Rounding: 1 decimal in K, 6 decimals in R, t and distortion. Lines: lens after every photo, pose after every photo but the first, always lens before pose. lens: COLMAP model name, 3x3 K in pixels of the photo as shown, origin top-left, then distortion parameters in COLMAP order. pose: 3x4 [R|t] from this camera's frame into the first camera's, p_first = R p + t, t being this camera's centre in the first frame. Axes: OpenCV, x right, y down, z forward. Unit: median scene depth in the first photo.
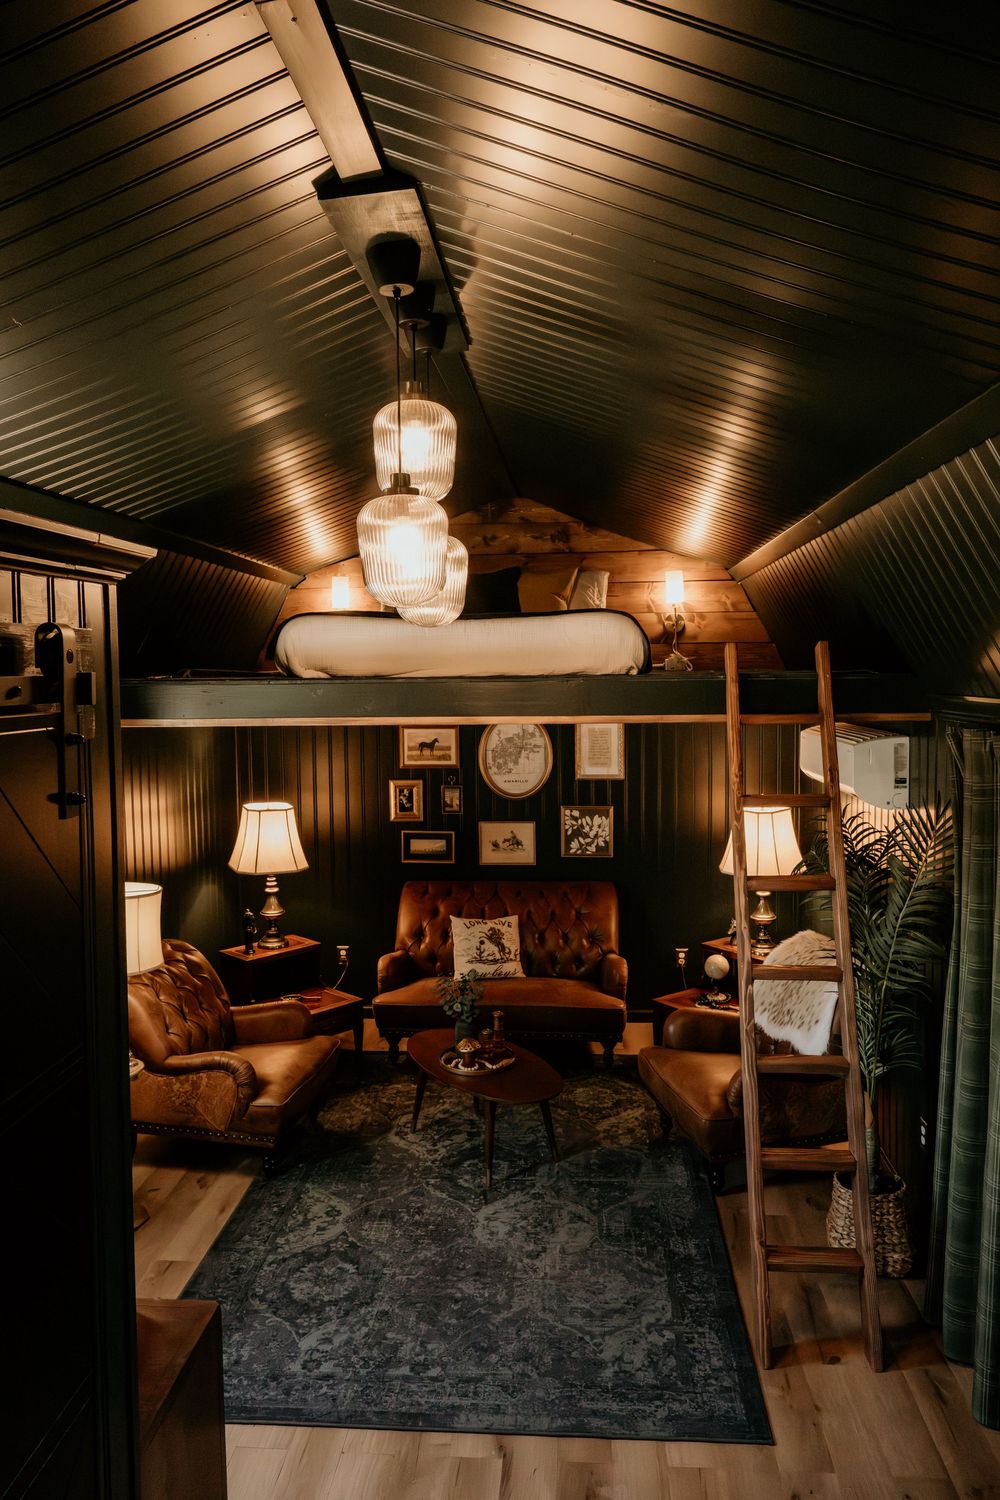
lens RADIAL K [[1042.3, 0, 500.0], [0, 1042.3, 750.0], [0, 0, 1]] dist [-0.004950, -0.000650]
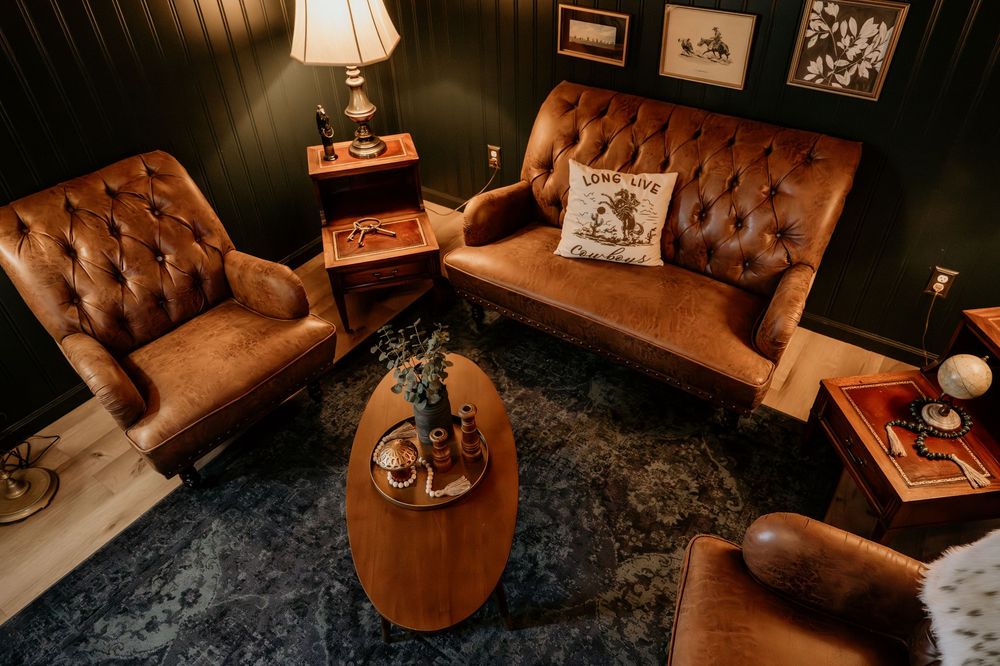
lens RADIAL K [[675.5, 0, 500.0], [0, 675.5, 333.0], [0, 0, 1]] dist [0.001374, 0.001631]
pose [[0.861454, 0.314097, -0.399050, 0.128275], [-0.016622, 0.802804, 0.596012, -0.014318], [0.507564, -0.506803, 0.696799, 0.617758]]
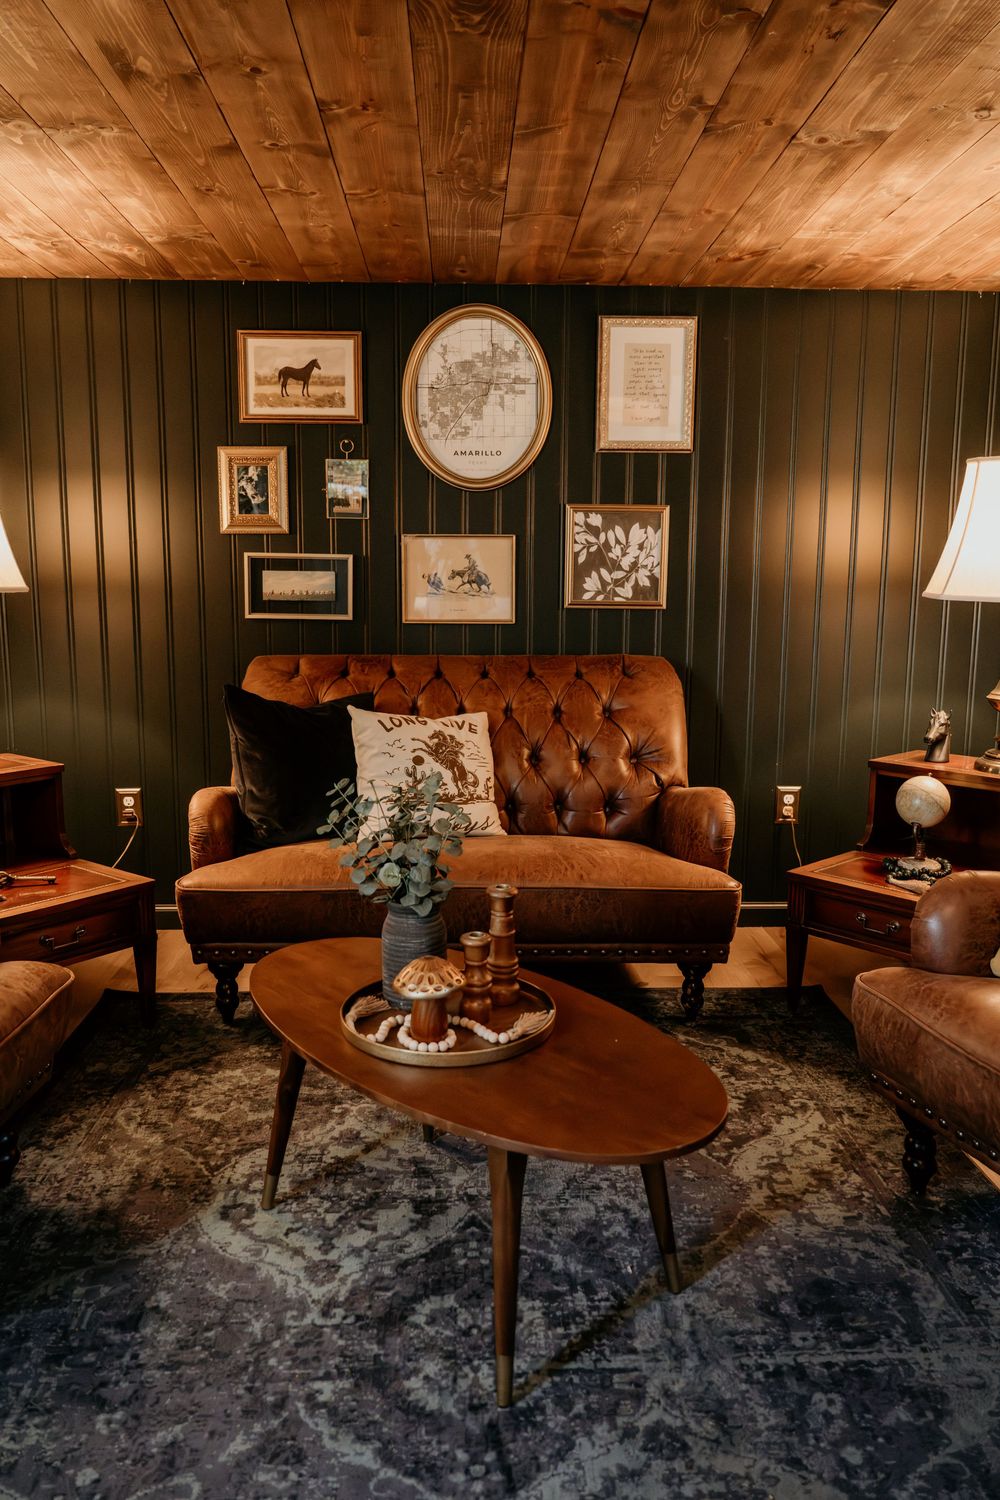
lens RADIAL K [[1112.9, 0, 500.0], [0, 1112.9, 750.0], [0, 0, 1]] dist [-0.001671, 0.000587]
pose [[0.993291, -0.001082, 0.115638, -0.038636], [-0.008069, 0.996871, 0.078637, 0.140906], [-0.115362, -0.079043, 0.990174, 0.502862]]
